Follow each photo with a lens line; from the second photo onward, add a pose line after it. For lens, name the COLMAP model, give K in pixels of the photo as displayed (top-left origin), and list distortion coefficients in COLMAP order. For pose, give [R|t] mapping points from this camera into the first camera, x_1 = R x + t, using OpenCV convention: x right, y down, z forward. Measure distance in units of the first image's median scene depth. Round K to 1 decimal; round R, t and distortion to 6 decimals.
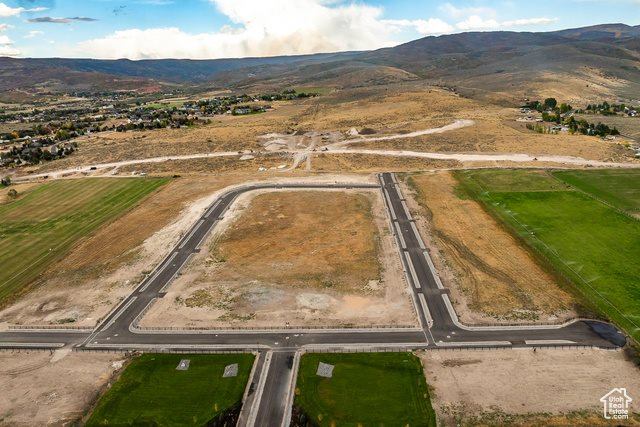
lens RADIAL K [[462.0, 0, 320.0], [0, 462.0, 213.5], [0, 0, 1]] dist [-0.040600, 0.002381]
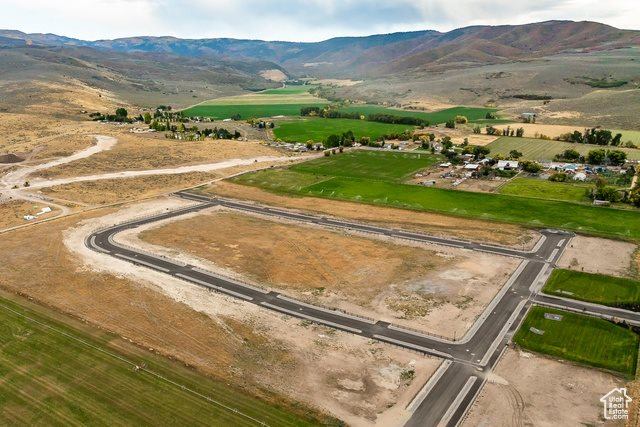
lens RADIAL K [[559.5, 0, 260.5], [0, 559.5, 214.4], [0, 0, 1]] dist [-0.036569, -0.004945]
pose [[0.548538, -0.179233, 0.816690, -1.109409], [0.234029, 0.970625, 0.055828, -0.119986], [-0.802706, 0.160506, 0.574370, 0.454219]]
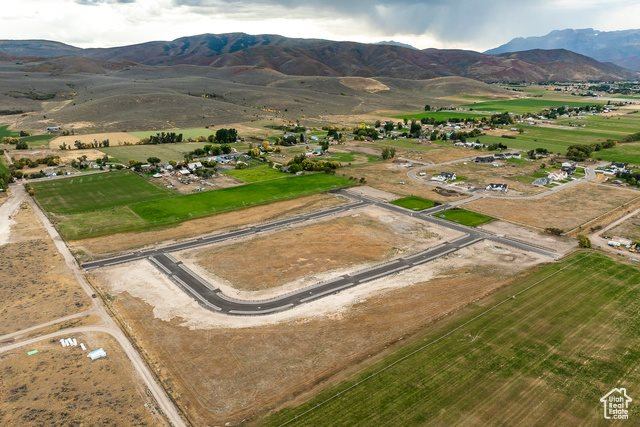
lens RADIAL K [[459.0, 0, 325.7], [0, 459.0, 204.3], [0, 0, 1]] dist [-0.038854, 0.000951]
pose [[-0.671911, -0.170180, 0.720815, -1.061148], [0.237711, 0.872200, 0.427505, -0.669711], [-0.701448, 0.458591, -0.545587, 1.848181]]
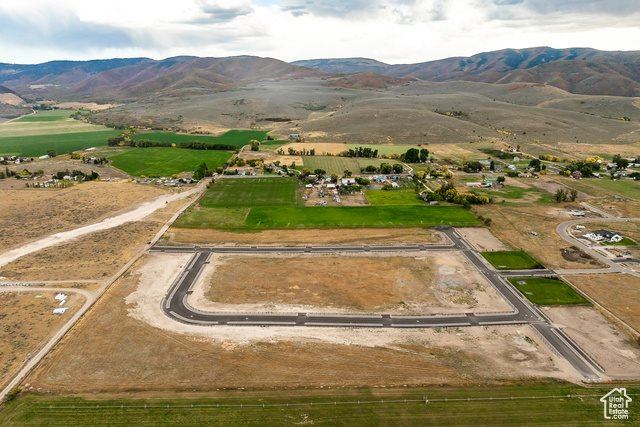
lens RADIAL K [[459.0, 0, 325.7], [0, 459.0, 204.3], [0, 0, 1]] dist [-0.038854, 0.000951]
pose [[-0.102145, -0.213244, 0.971645, -1.324873], [0.288931, 0.928286, 0.234102, -0.489761], [-0.951885, 0.304651, -0.033207, 1.146501]]
